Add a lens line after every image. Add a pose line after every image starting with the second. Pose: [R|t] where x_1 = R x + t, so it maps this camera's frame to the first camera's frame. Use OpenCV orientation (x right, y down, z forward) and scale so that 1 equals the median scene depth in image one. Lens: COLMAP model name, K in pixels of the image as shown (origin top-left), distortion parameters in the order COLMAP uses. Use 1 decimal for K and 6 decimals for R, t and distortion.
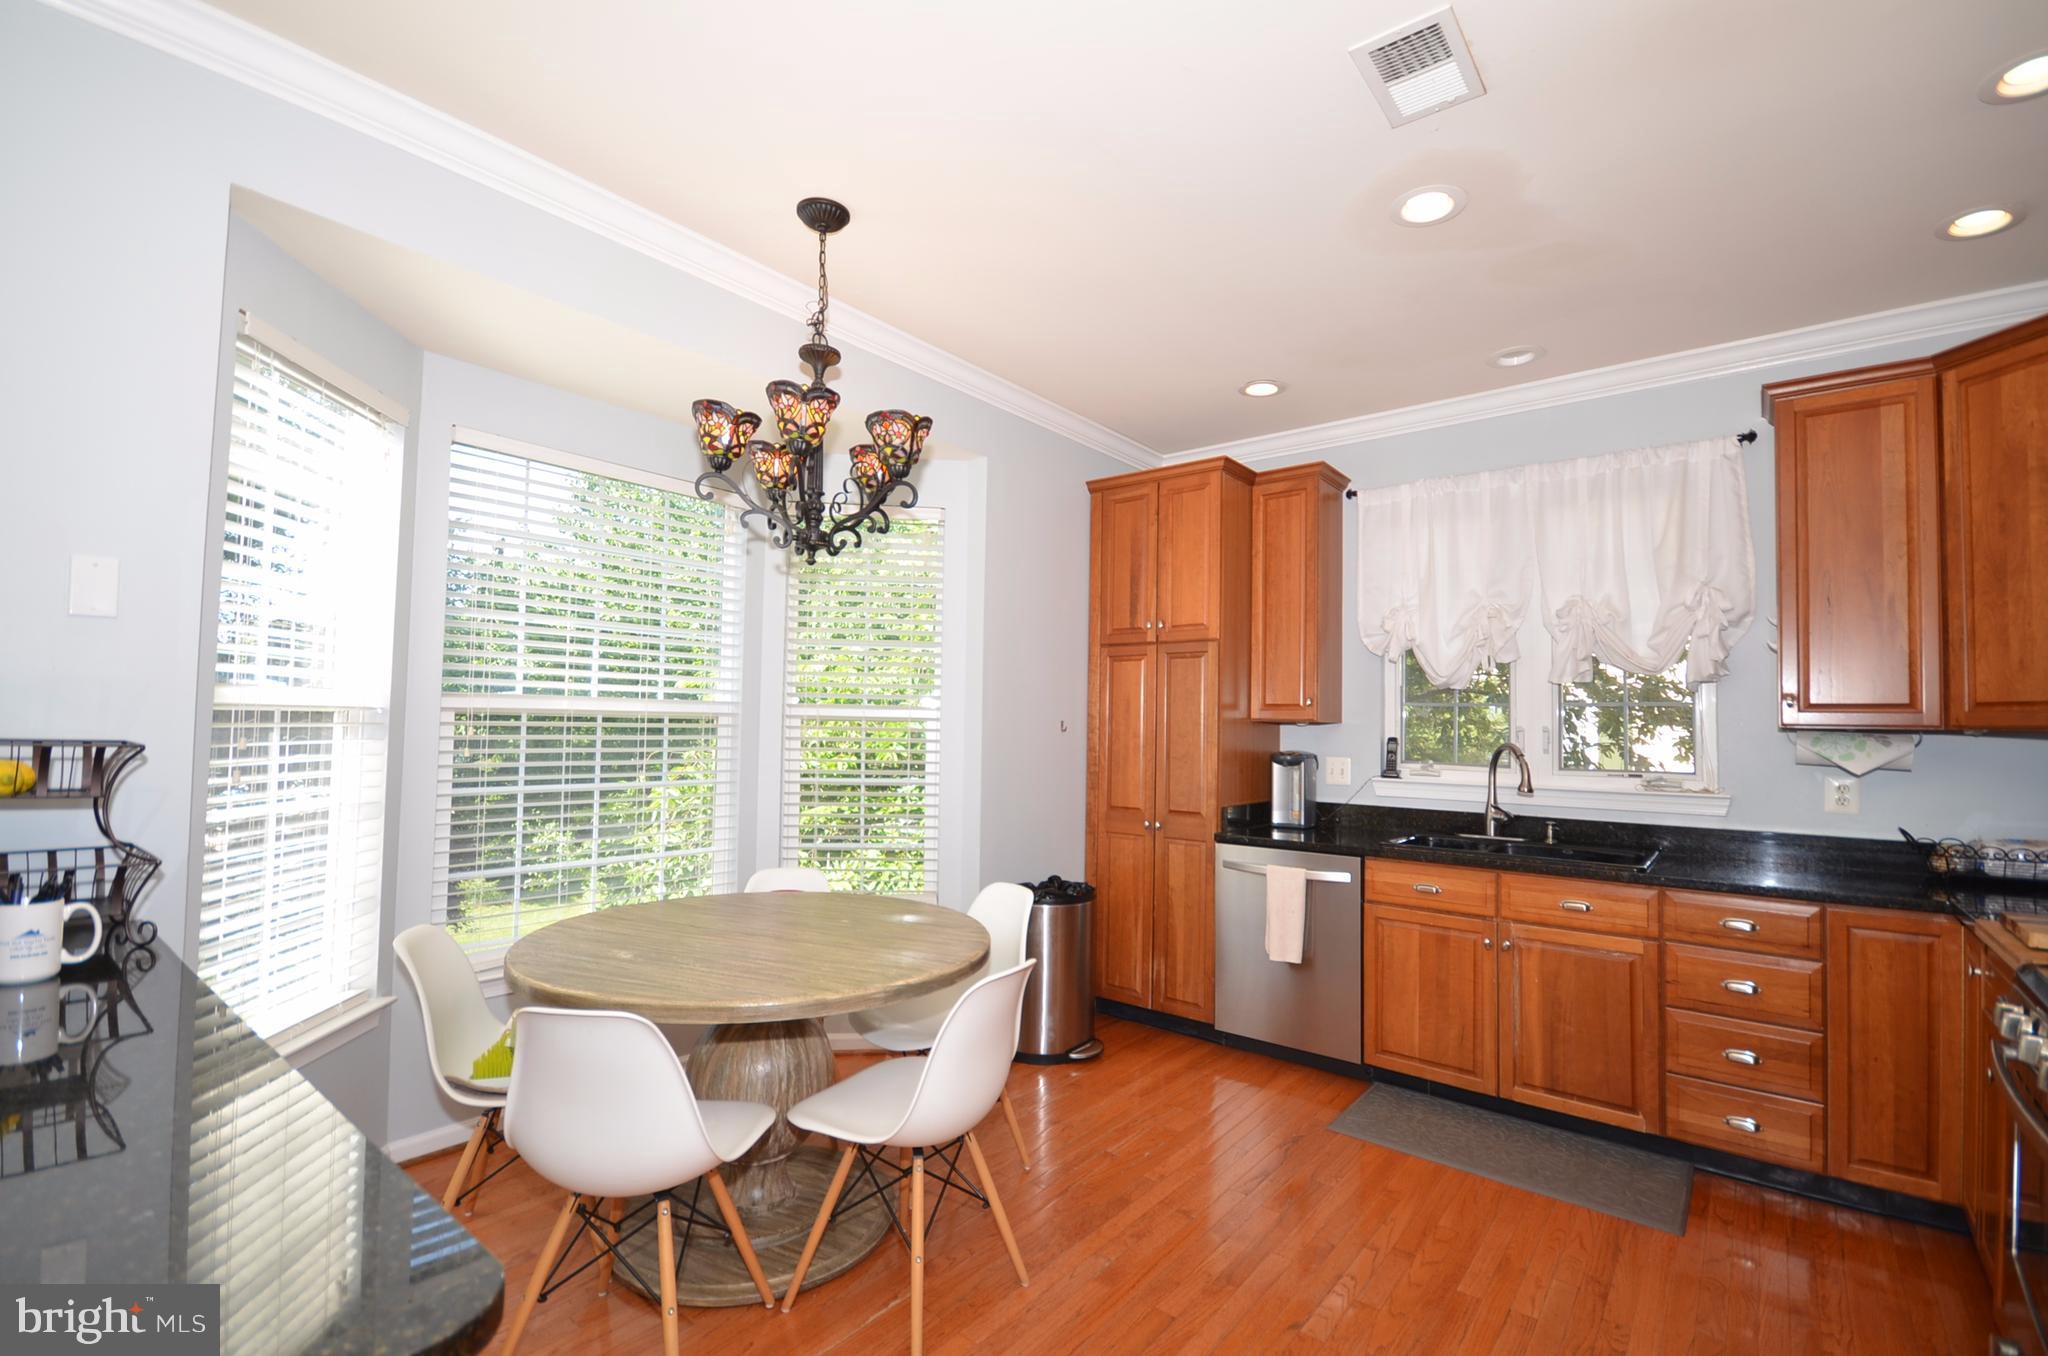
lens RADIAL K [[898.2, 0, 1030.7], [0, 898.2, 690.5], [0, 0, 1]] dist [-0.001357, -0.004879]
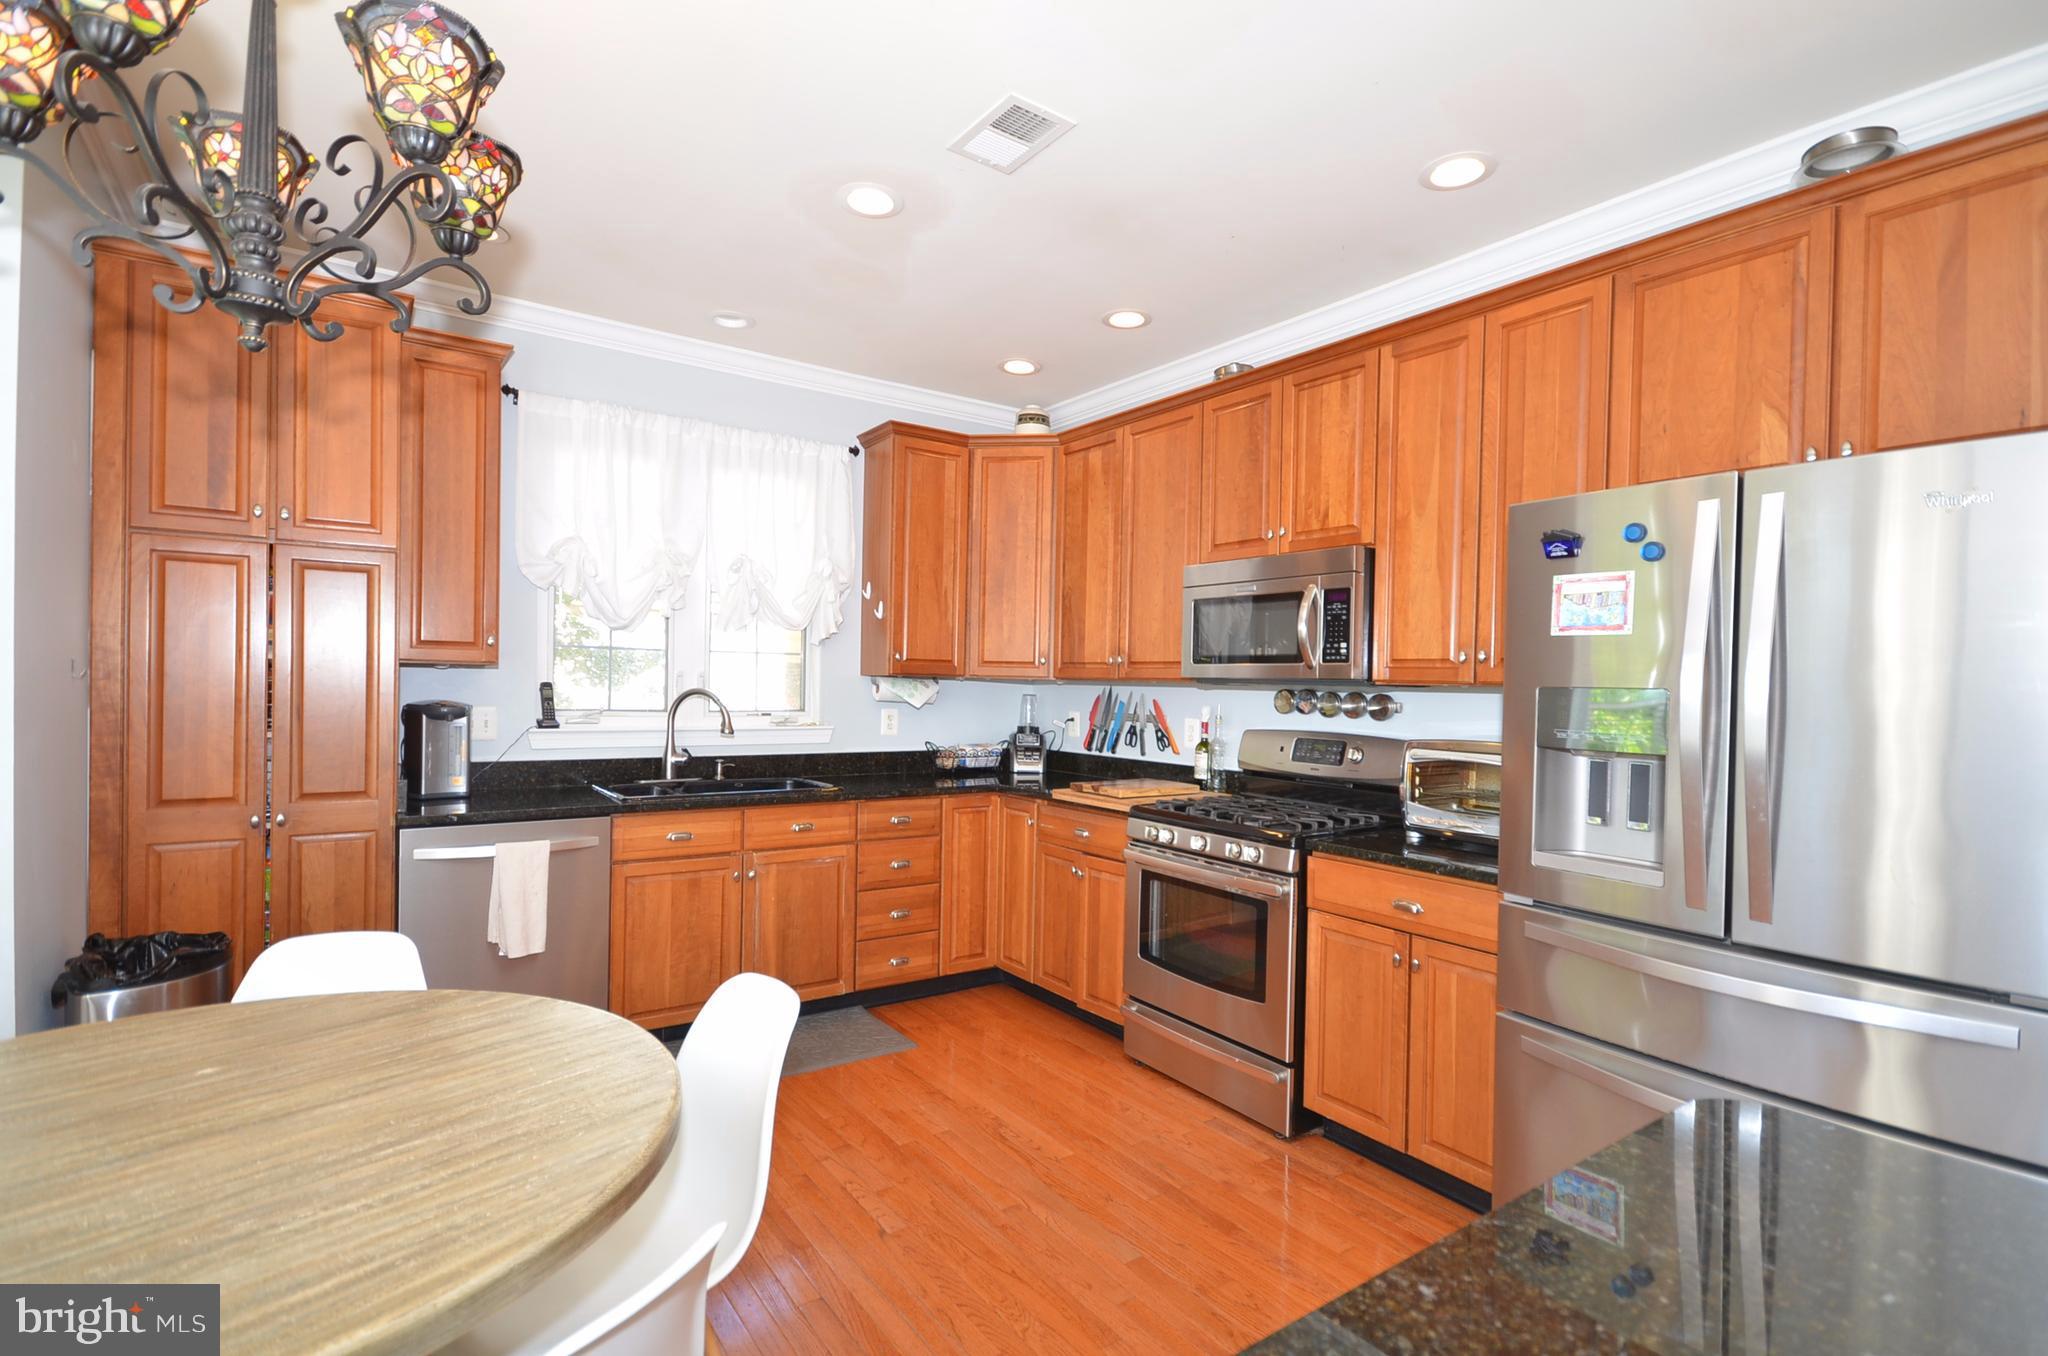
lens RADIAL K [[972.3, 0, 1043.2], [0, 972.3, 692.0], [0, 0, 1]] dist [-0.004330, -0.001094]
pose [[0.262264, -0.019942, 0.964790, -0.486208], [-0.054744, 0.997869, 0.035507, 0.000885], [-0.963442, -0.062129, 0.260614, 0.341465]]
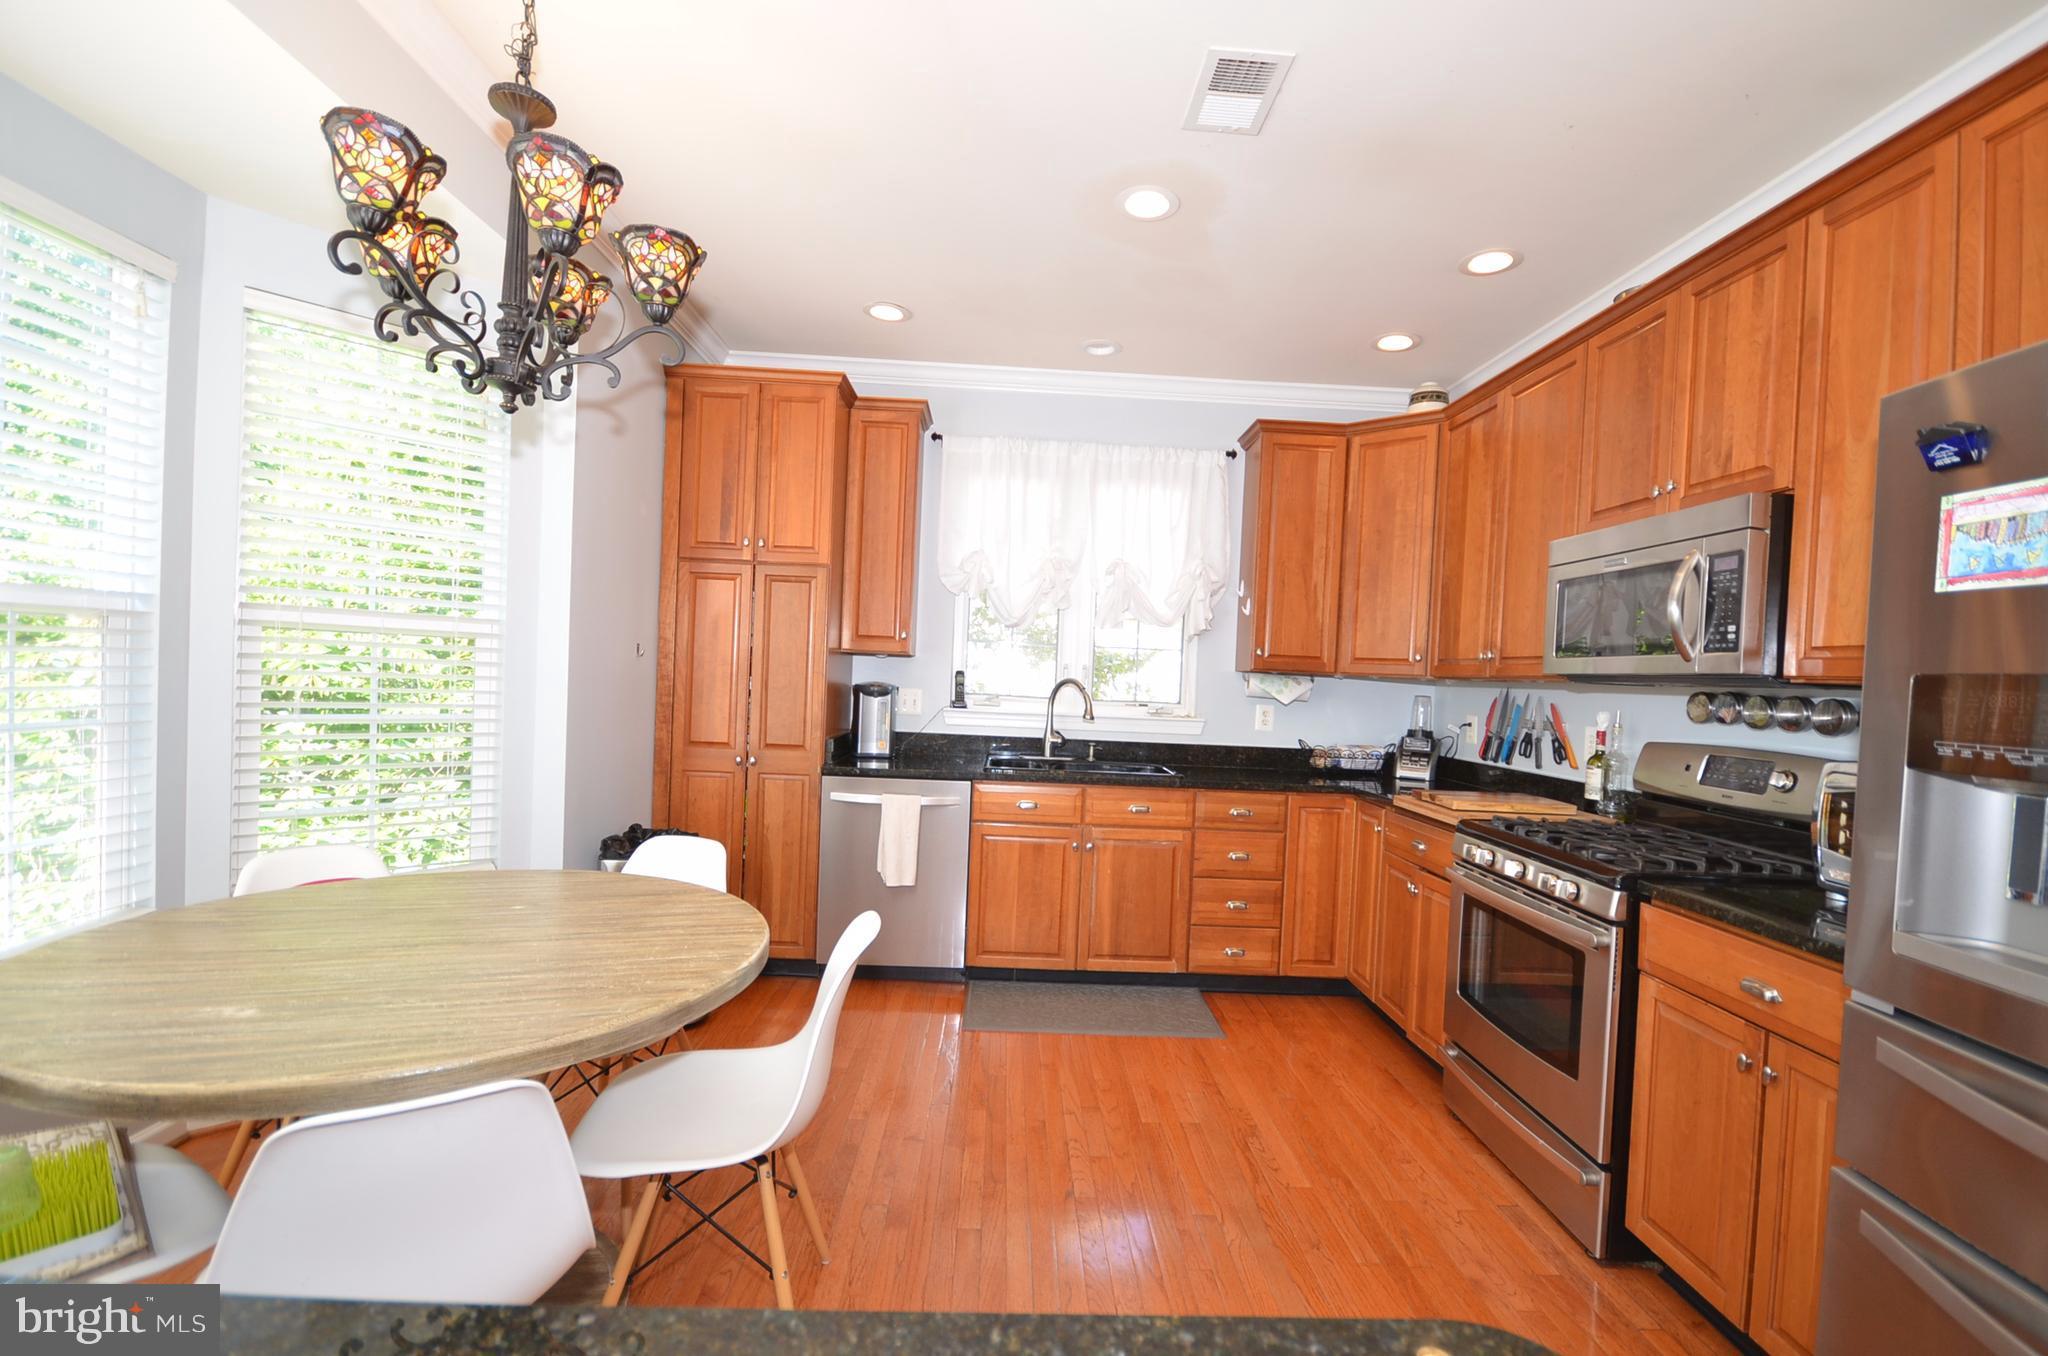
lens RADIAL K [[898.2, 0, 1036.0], [0, 898.2, 693.4], [0, 0, 1]] dist [-0.001357, -0.004879]
pose [[0.755563, 0.002980, 0.655069, -0.298684], [-0.057428, 0.996441, 0.061706, 0.008504], [-0.652554, -0.084242, 0.753045, 0.144370]]
